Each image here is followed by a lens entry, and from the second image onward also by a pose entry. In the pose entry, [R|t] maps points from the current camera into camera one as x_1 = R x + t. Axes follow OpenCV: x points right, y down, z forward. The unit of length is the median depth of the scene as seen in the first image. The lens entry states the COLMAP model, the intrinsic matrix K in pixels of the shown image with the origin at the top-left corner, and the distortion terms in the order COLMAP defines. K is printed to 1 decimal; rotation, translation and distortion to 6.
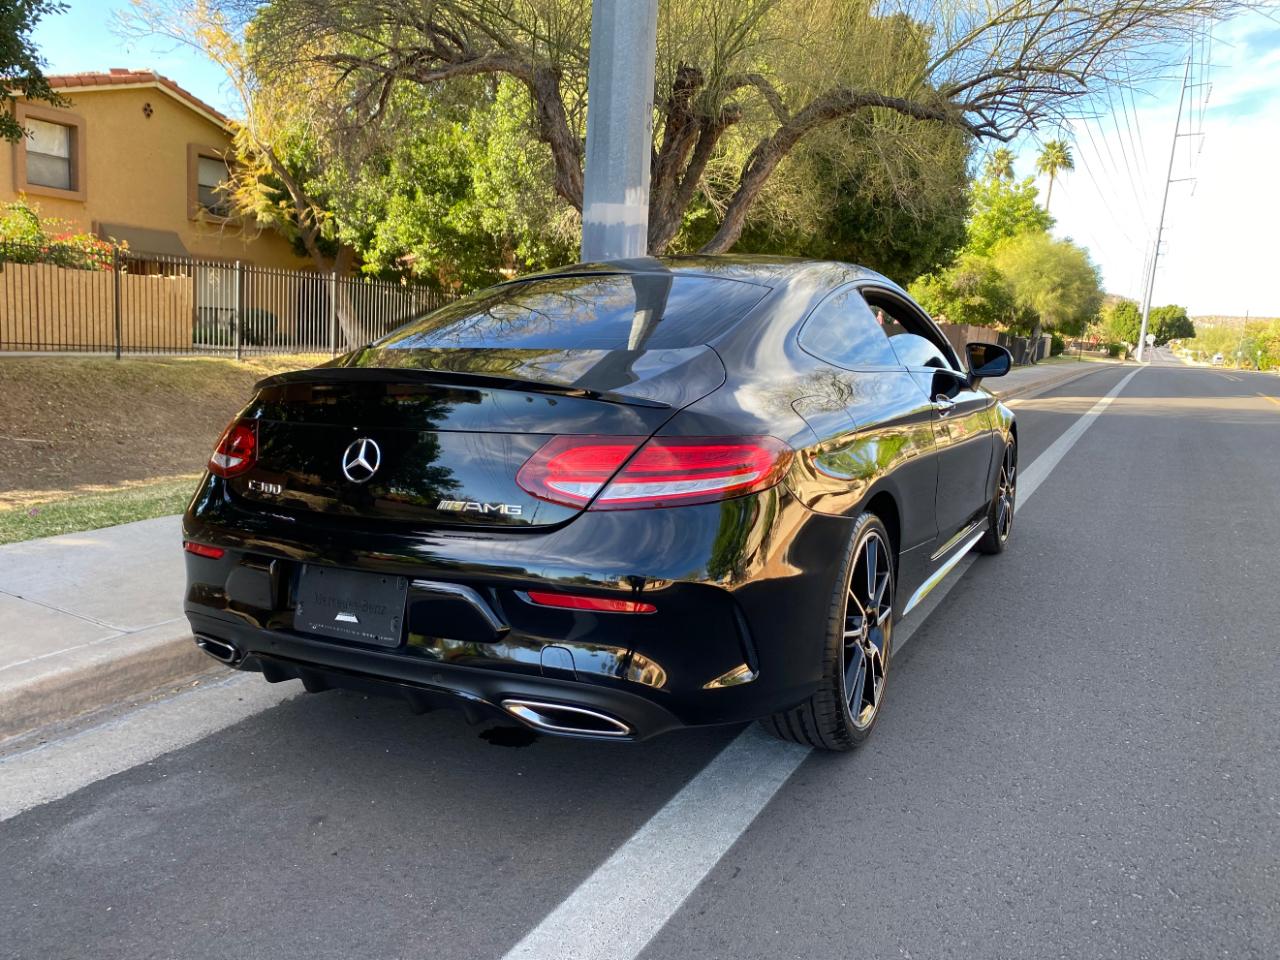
lens RADIAL K [[974.6, 0, 630.9], [0, 974.6, 487.5], [0, 0, 1]] dist [0.002795, 0.006080]
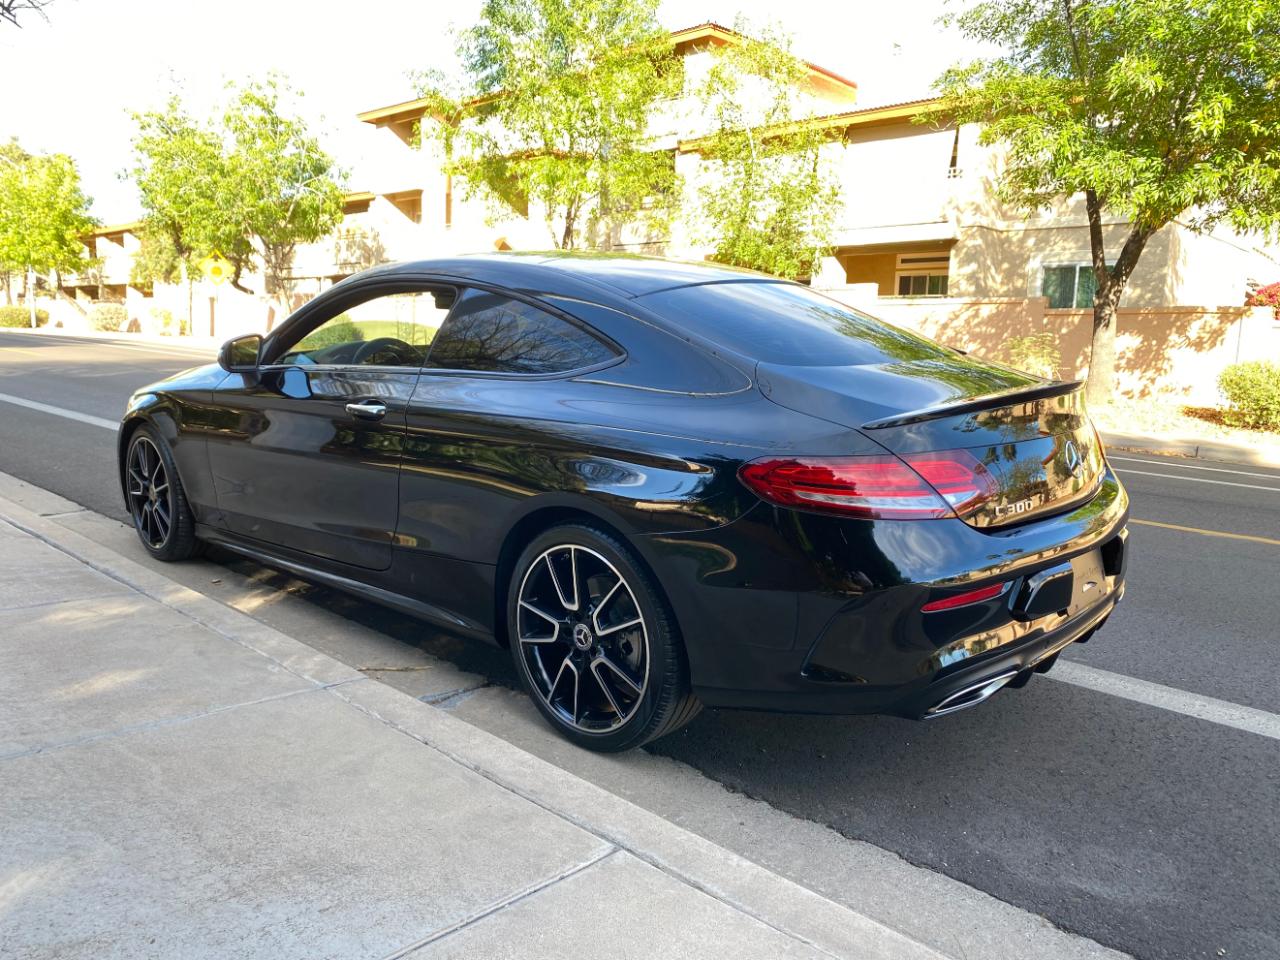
lens RADIAL K [[971.2, 0, 637.2], [0, 971.2, 475.6], [0, 0, 1]] dist [0.005844, 0.005648]
pose [[0.262470, -0.178659, 0.948256, -0.145566], [0.134049, 0.979932, 0.147524, -0.024080], [-0.955584, 0.088393, 0.281152, 0.109034]]
